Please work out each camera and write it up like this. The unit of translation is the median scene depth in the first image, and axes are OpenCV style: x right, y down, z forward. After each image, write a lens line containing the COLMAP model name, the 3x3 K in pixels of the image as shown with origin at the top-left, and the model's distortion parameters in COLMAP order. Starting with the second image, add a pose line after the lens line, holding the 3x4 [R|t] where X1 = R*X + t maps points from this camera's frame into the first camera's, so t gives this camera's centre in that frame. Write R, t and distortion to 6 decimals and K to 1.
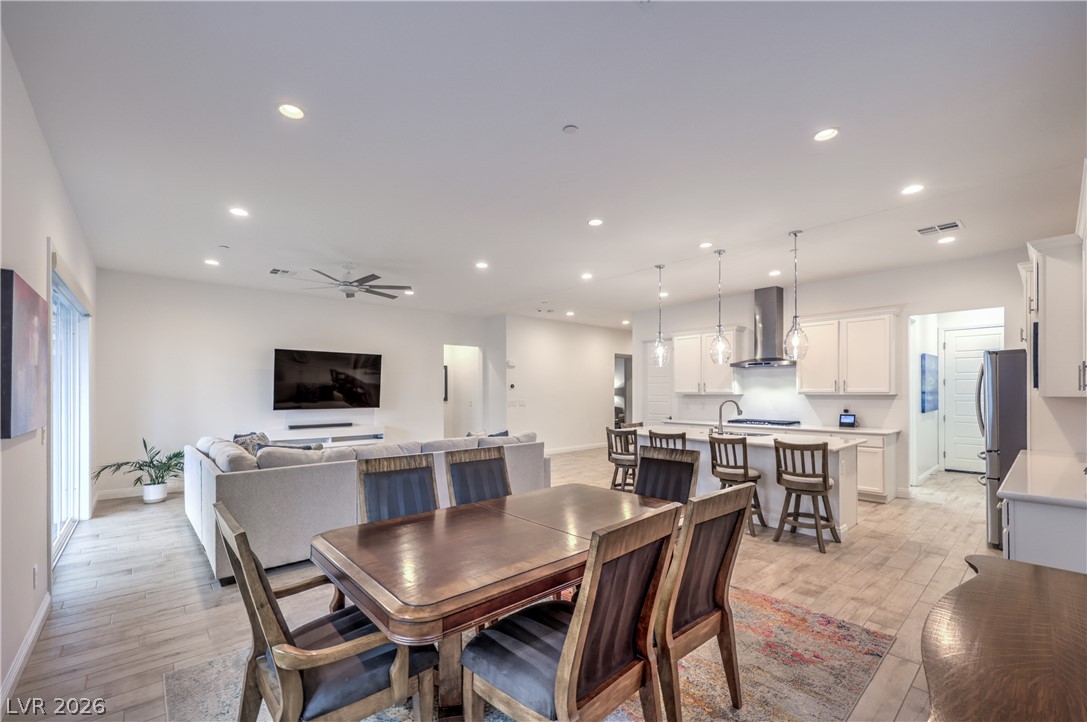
lens RADIAL K [[443.8, 0, 547.7], [0, 443.8, 394.2], [0, 0, 1]] dist [-0.000436, -0.001101]
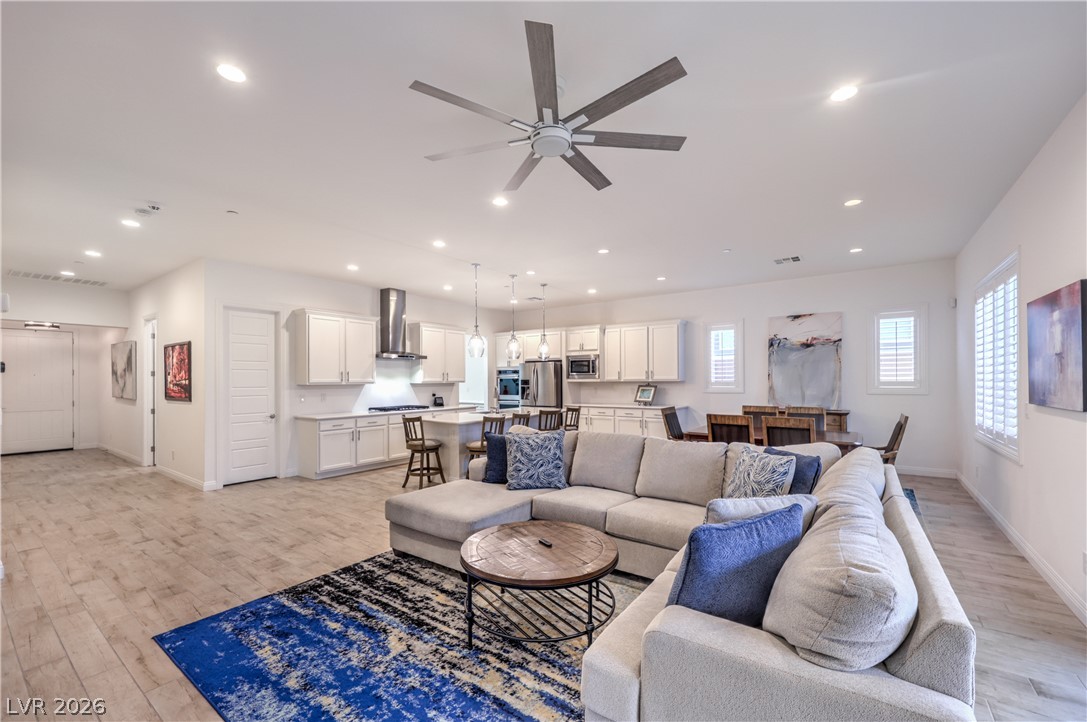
lens RADIAL K [[443.8, 0, 535.9], [0, 443.8, 377.7], [0, 0, 1]] dist [-0.000436, -0.001101]
pose [[-0.206795, 0.008458, 0.978348, -0.752137], [0.011483, 0.999915, -0.006218, -0.003950], [-0.978317, 0.009948, -0.206875, 0.965019]]
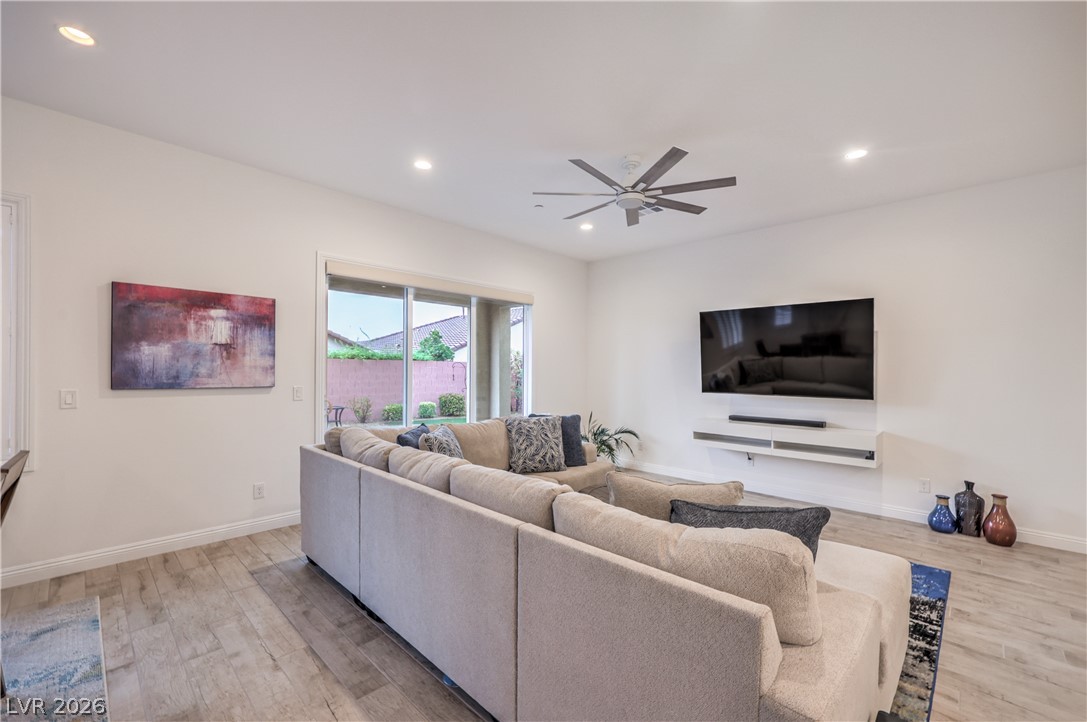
lens RADIAL K [[443.8, 0, 546.7], [0, 443.8, 378.0], [0, 0, 1]] dist [-0.000436, -0.001101]
pose [[0.080927, 0.020306, -0.996513, 0.141513], [-0.014960, 0.999705, 0.019156, 0.000769], [0.996608, 0.013358, 0.081207, 0.729370]]
